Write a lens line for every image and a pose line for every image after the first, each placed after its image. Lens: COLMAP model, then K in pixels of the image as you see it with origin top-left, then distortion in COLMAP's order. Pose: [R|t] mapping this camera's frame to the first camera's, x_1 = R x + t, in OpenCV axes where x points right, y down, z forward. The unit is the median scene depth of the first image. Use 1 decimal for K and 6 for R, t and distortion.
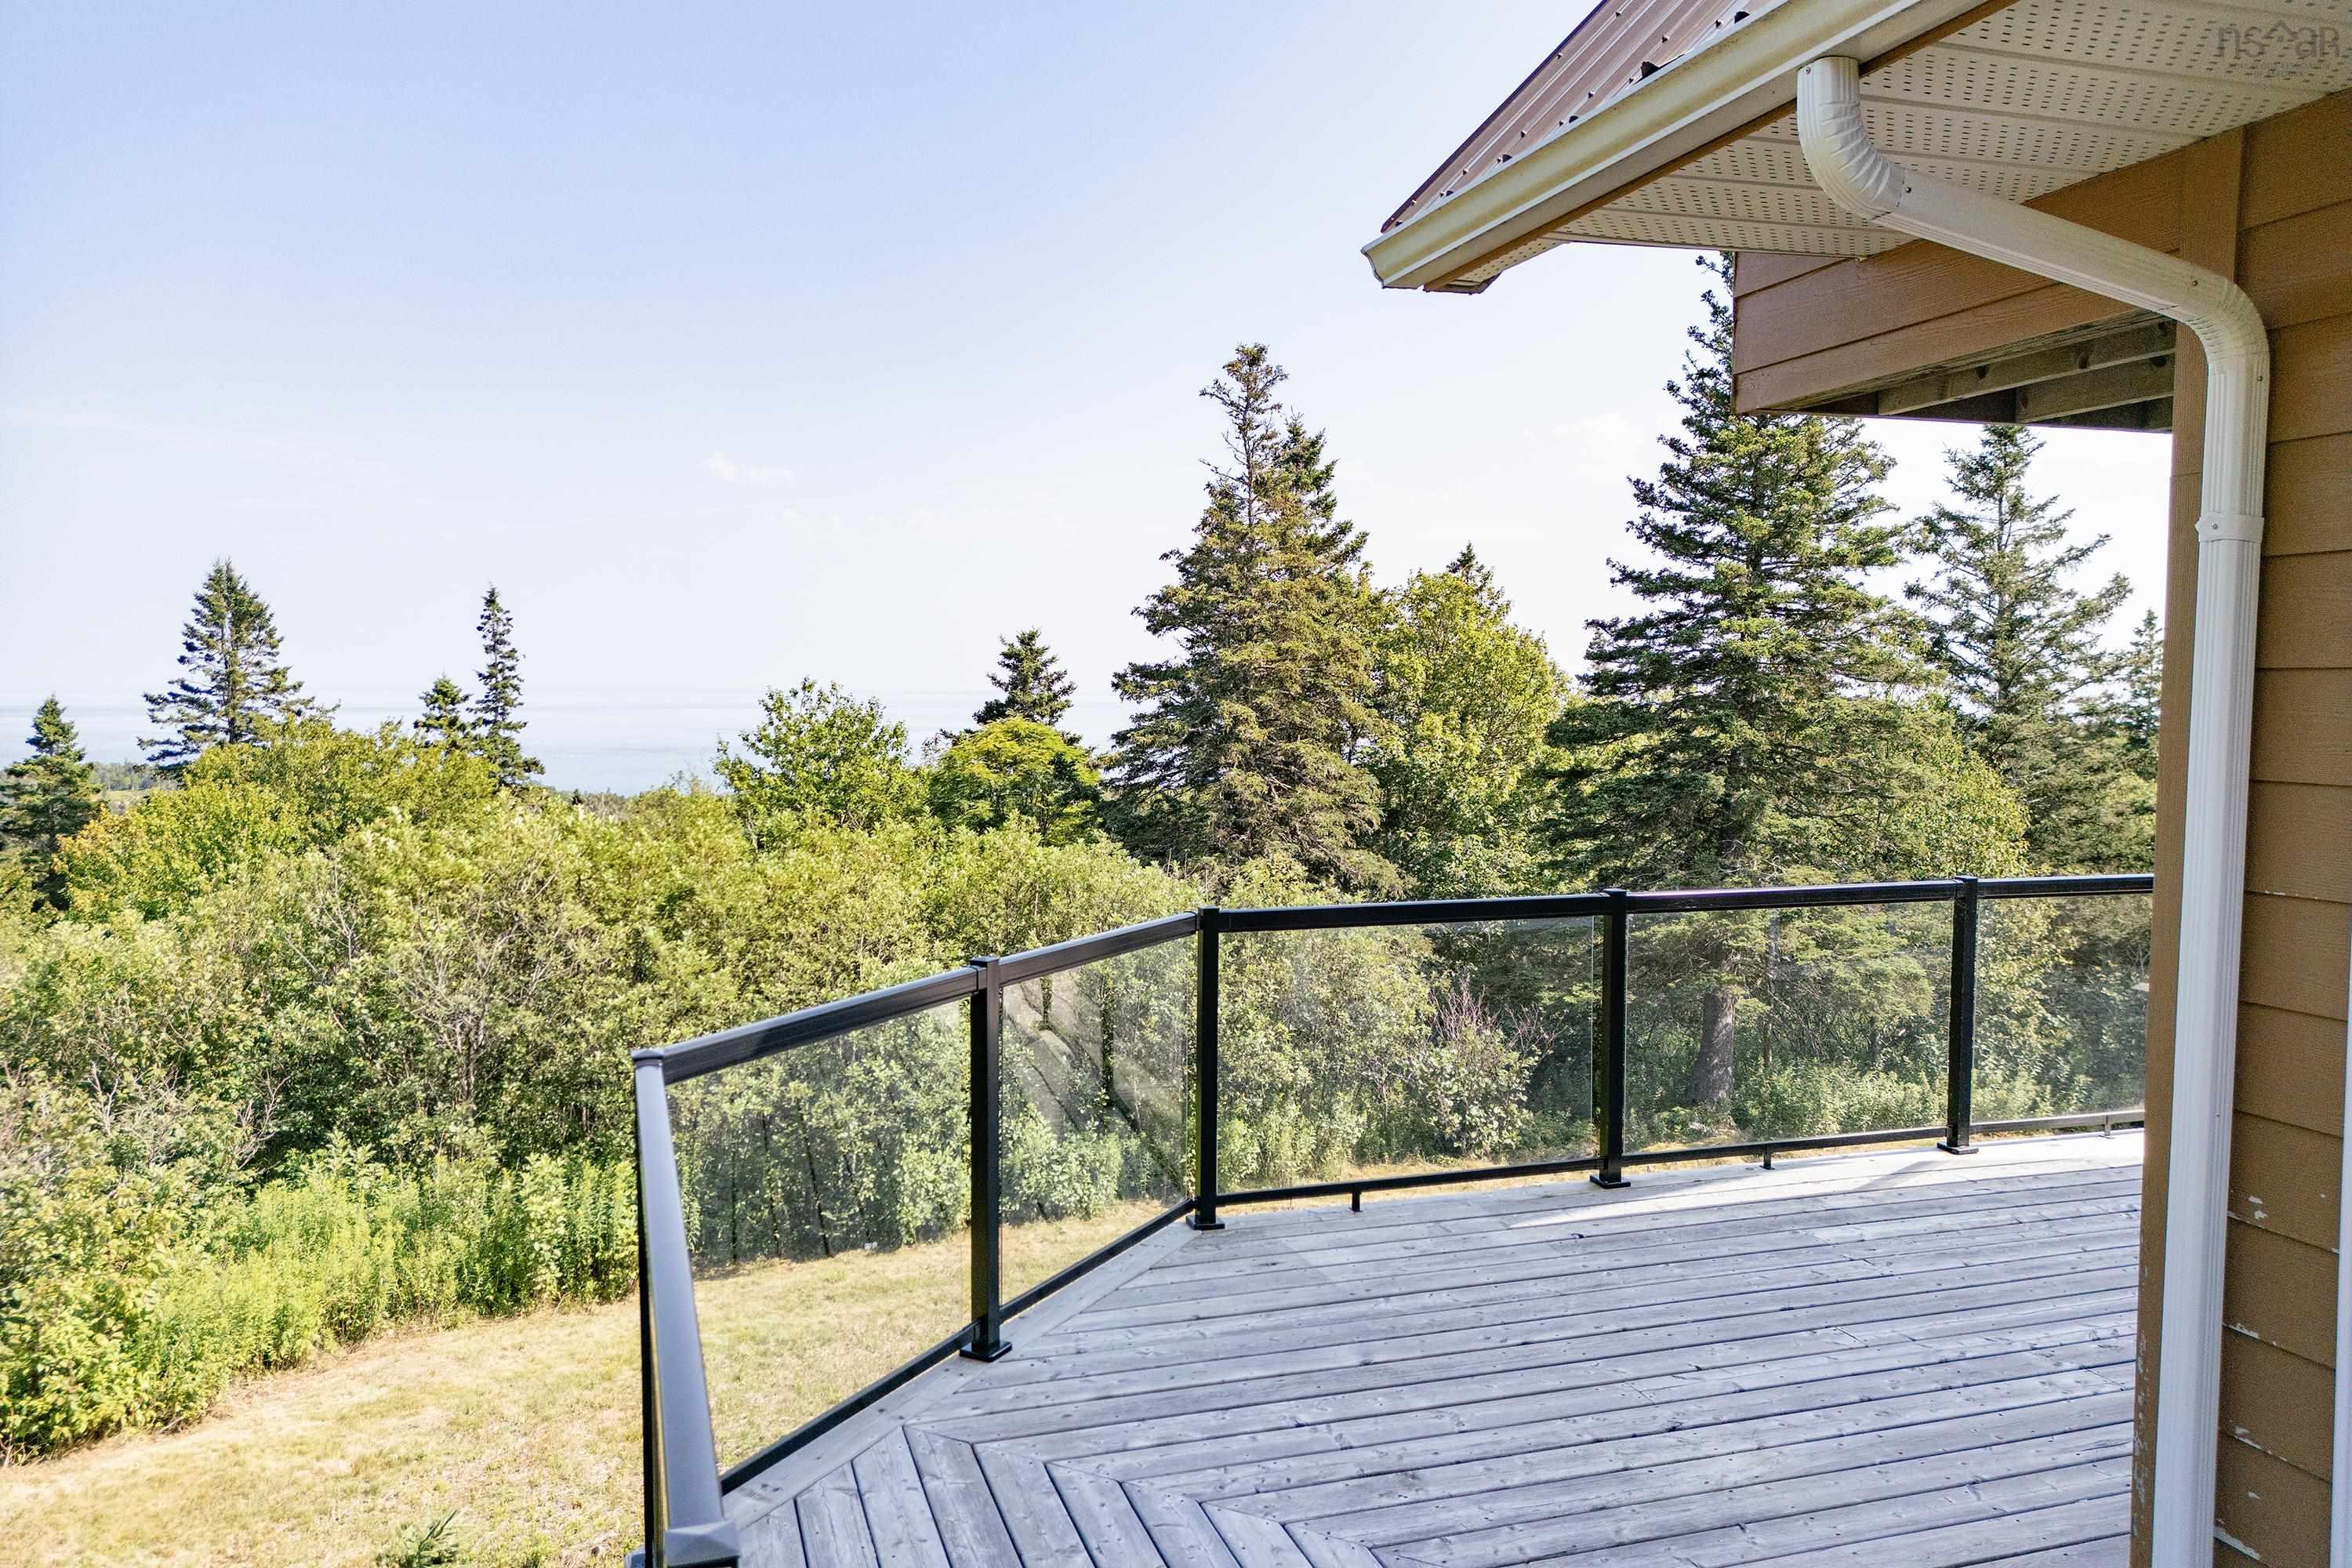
lens RADIAL K [[1646.4, 0, 1176.0], [0, 1646.4, 784.0], [0, 0, 1]] dist [0.180658, -0.104046]
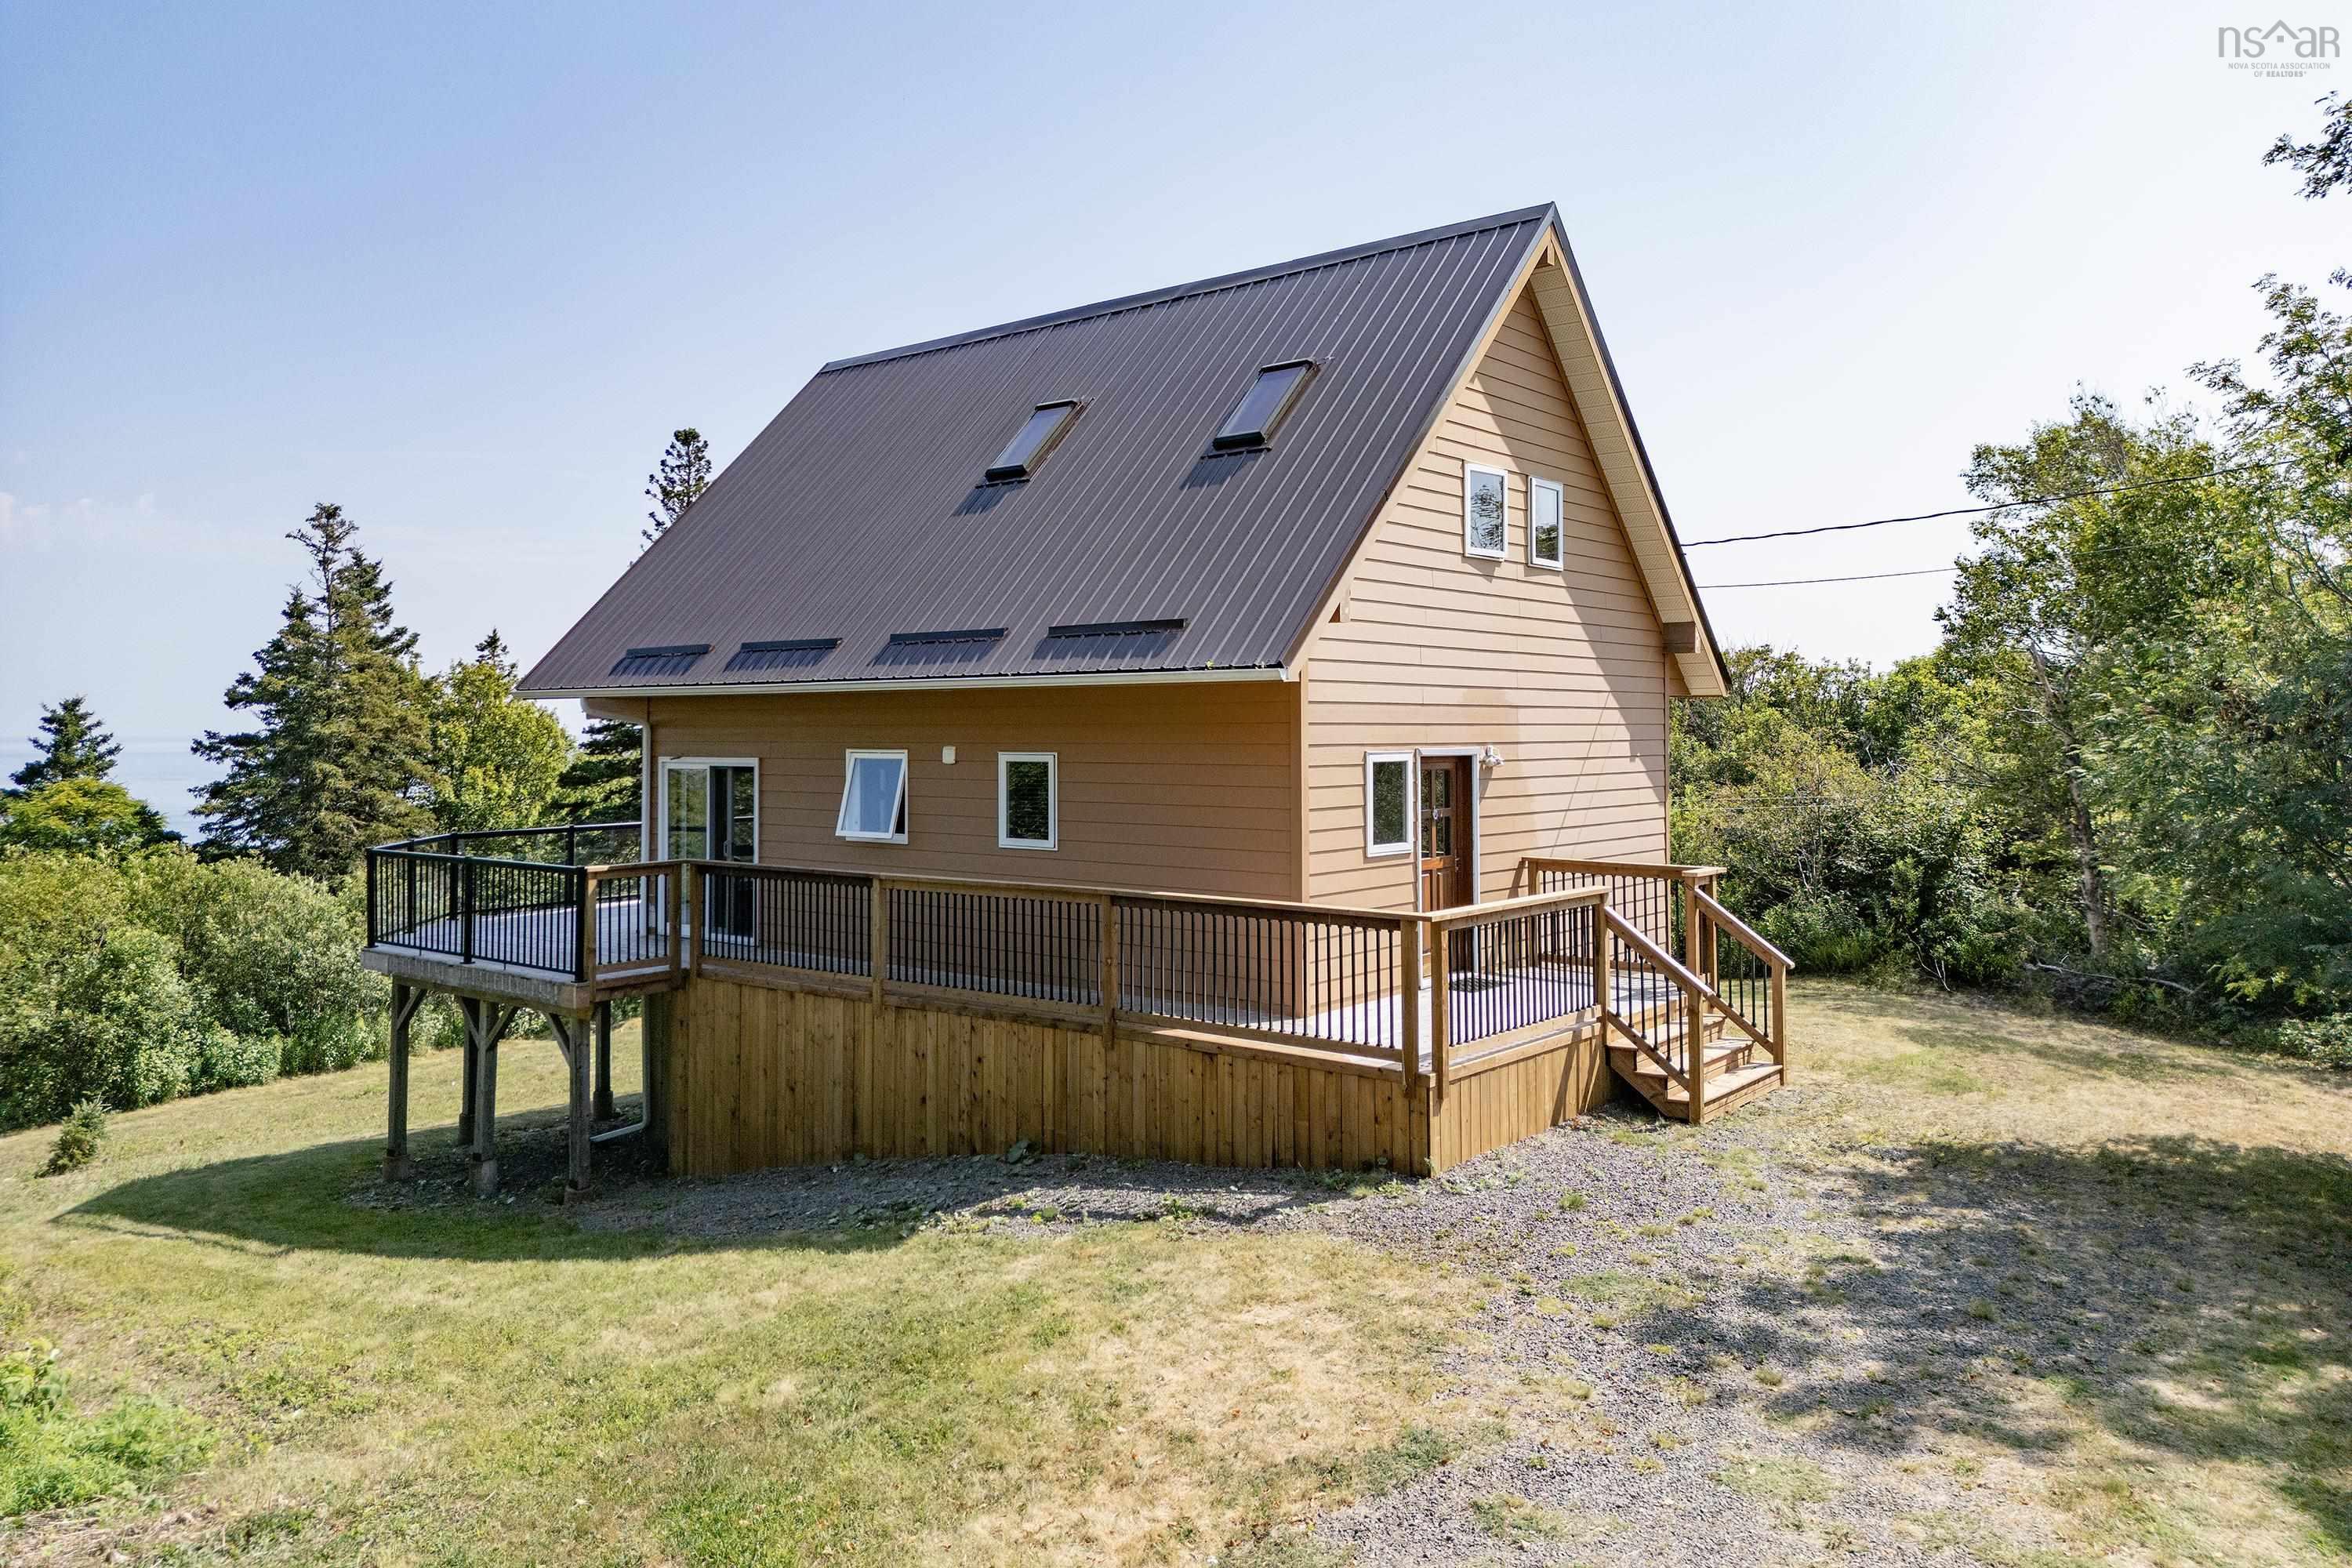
lens RADIAL K [[1652.9, 0, 1175.9], [0, 1652.9, 689.0], [0, 0, 1]] dist [0.084526, -0.088627]
pose [[0.842299, 0.004436, 0.538993, -0.110686], [0.039099, 0.996829, -0.069305, 0.013207], [-0.537591, 0.079450, 0.839454, -0.523734]]
